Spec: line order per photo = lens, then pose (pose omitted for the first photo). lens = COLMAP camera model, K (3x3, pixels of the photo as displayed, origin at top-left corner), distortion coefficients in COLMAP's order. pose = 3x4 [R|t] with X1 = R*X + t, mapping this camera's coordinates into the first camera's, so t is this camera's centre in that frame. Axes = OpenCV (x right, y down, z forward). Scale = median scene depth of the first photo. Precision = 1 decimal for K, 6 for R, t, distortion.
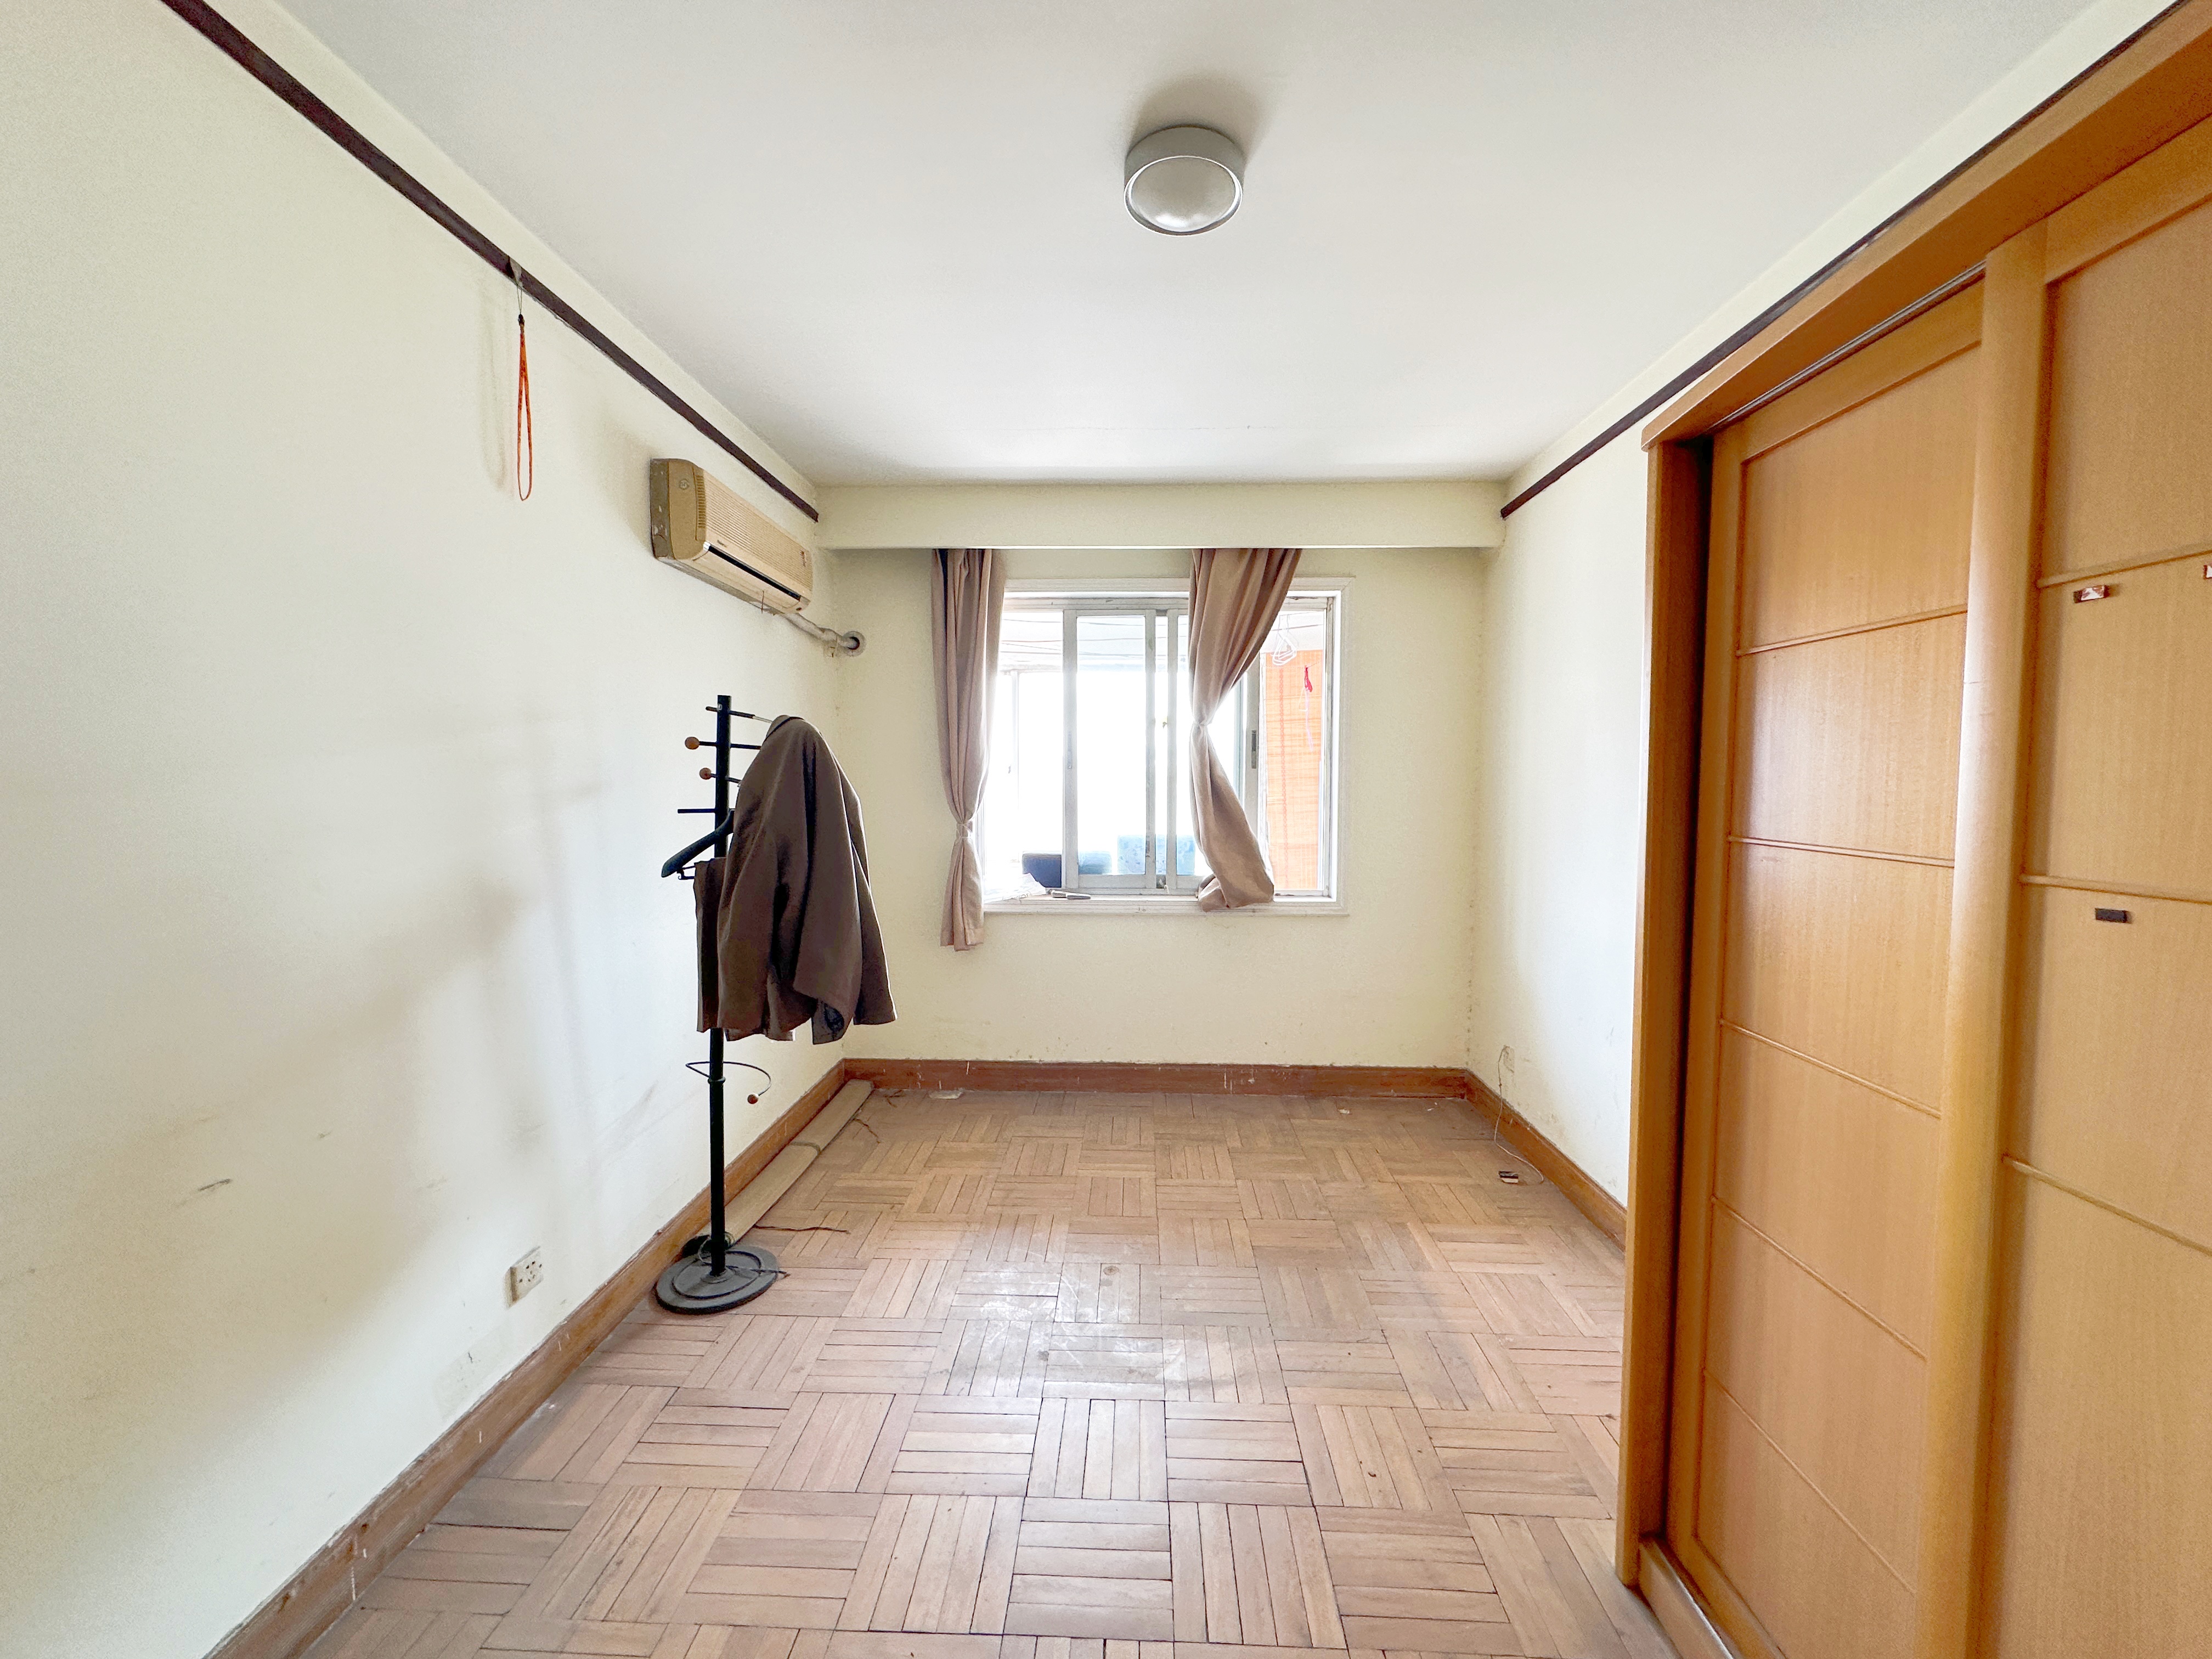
lens RADIAL K [[886.0, 0, 1107.5], [0, 886.0, 825.8], [0, 0, 1]] dist [0.000221, 0.000006]
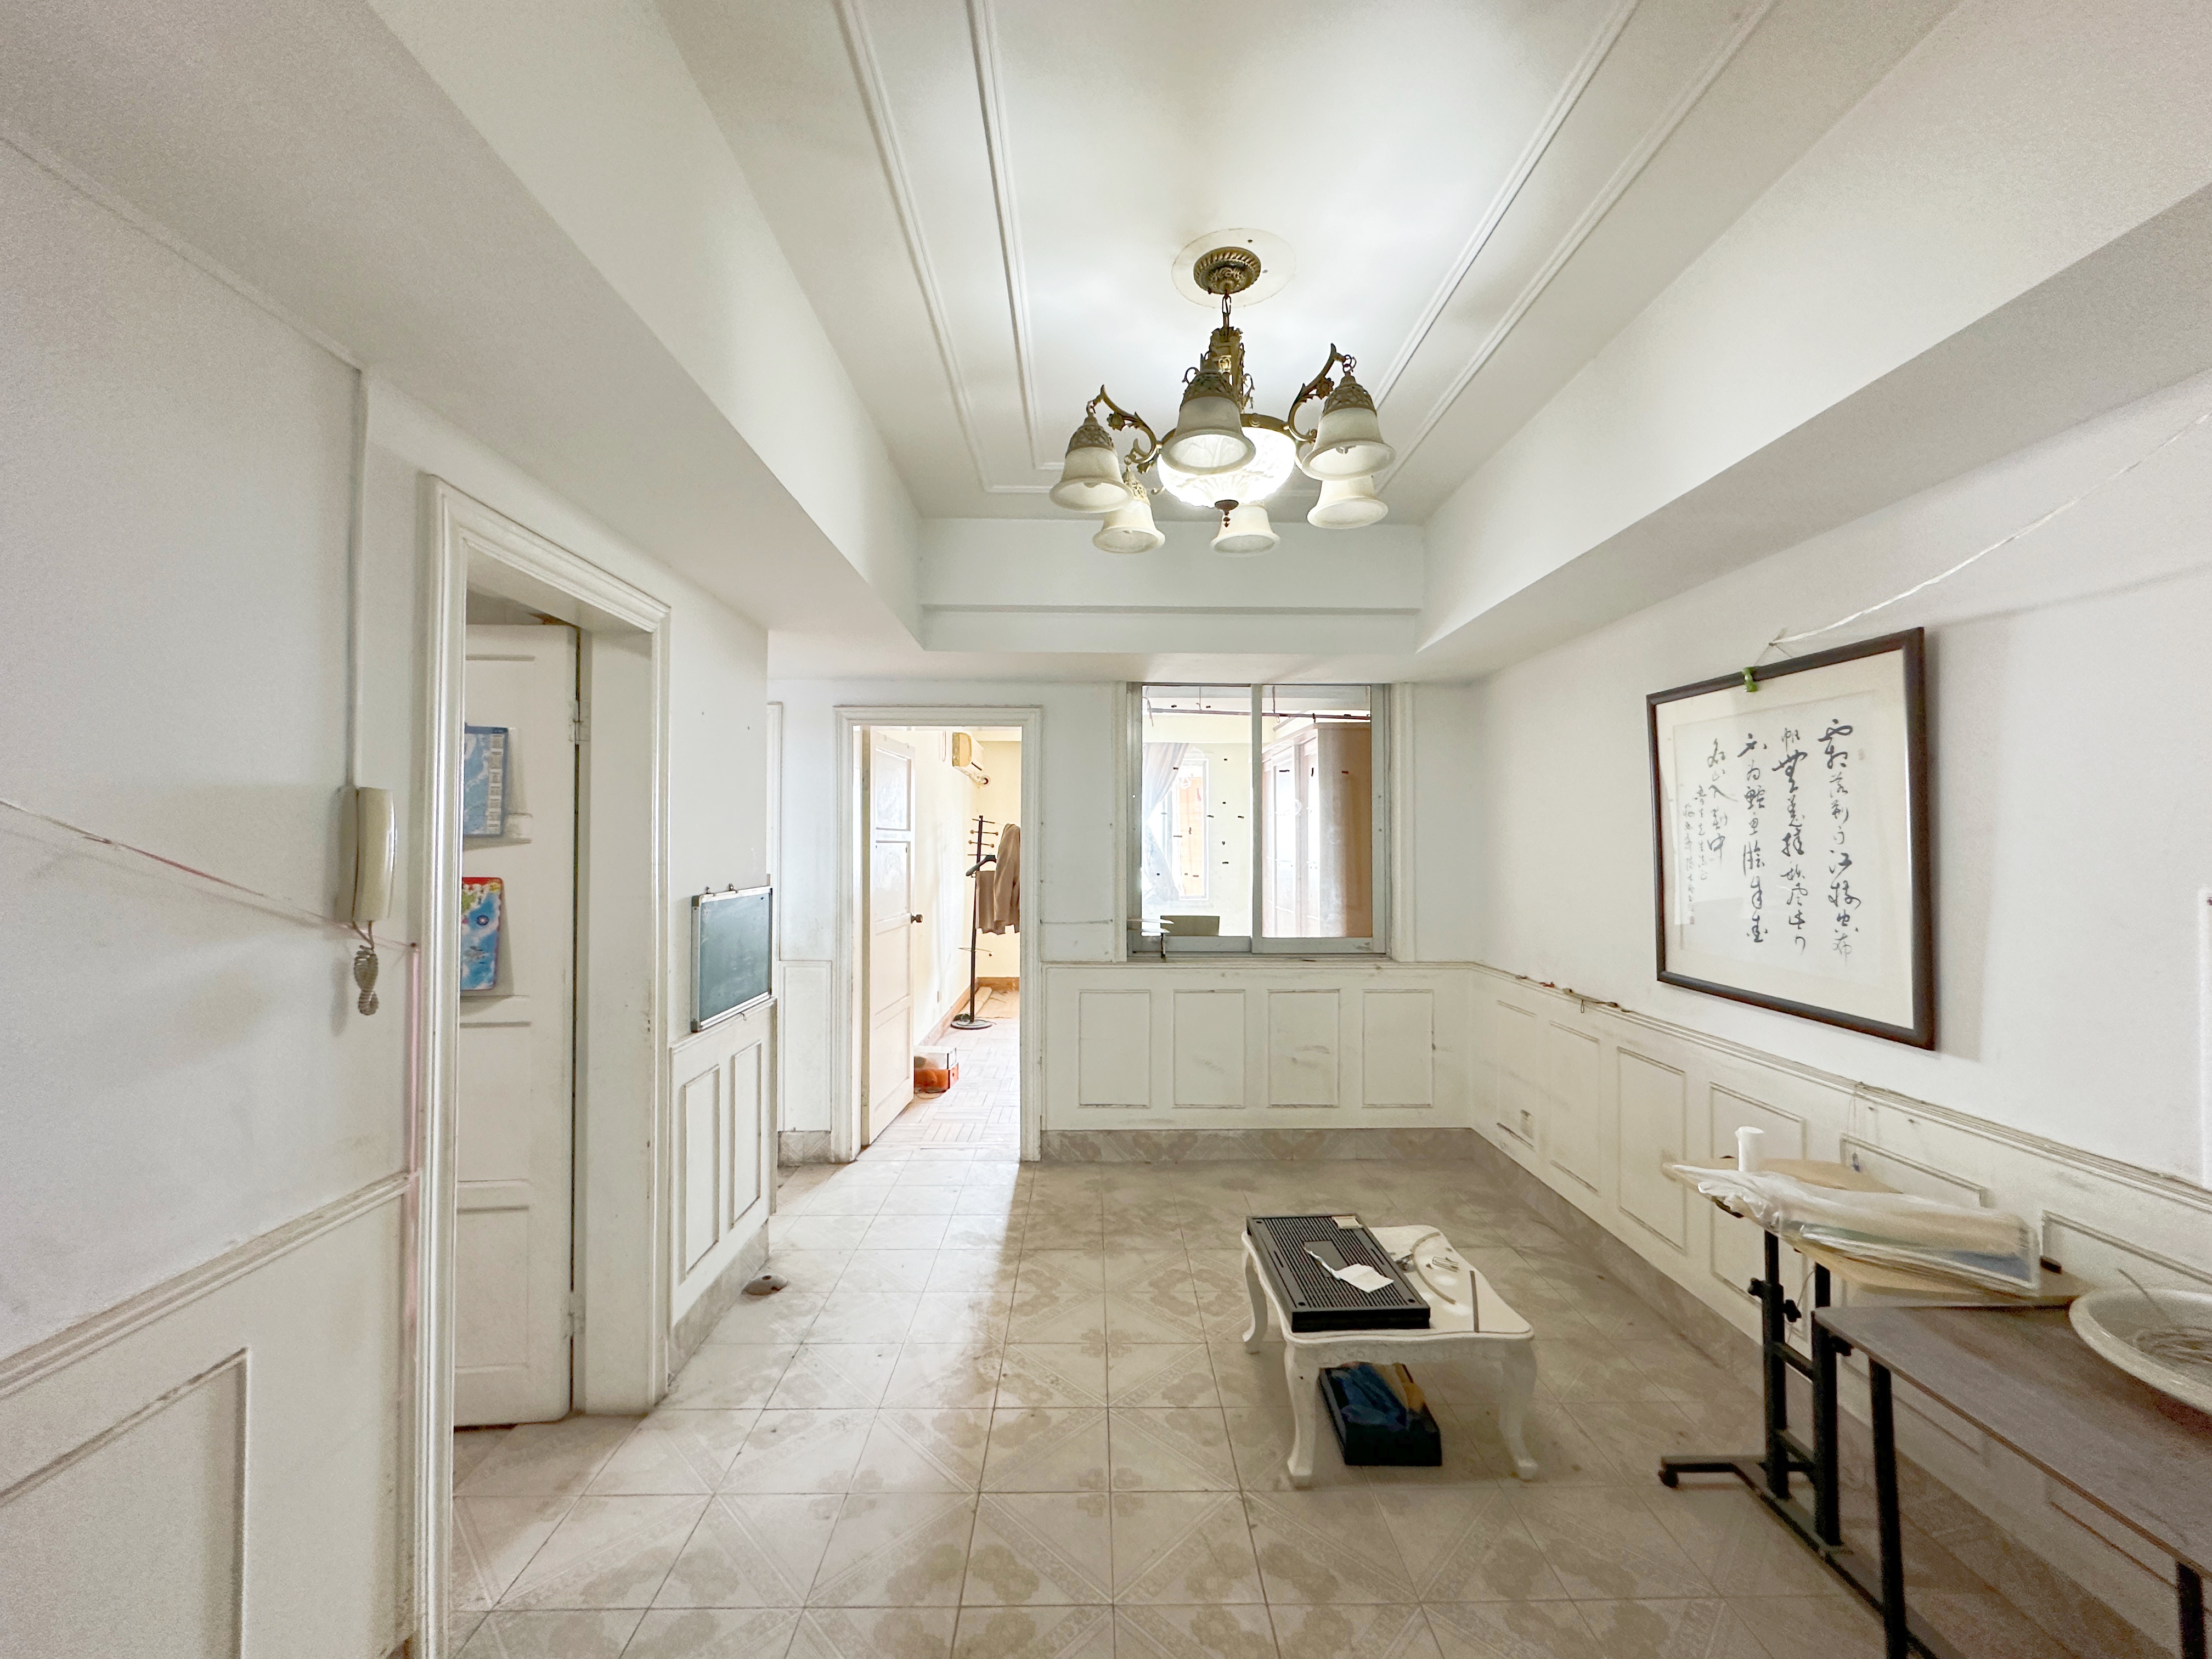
lens RADIAL K [[886.0, 0, 1106.2], [0, 886.0, 829.5], [0, 0, 1]] dist [0.000221, 0.000006]
pose [[0.997932, 0.009893, 0.063518, -0.212226], [-0.005802, 0.997916, -0.064271, 0.084134], [-0.064022, 0.063770, 0.995909, -1.940963]]
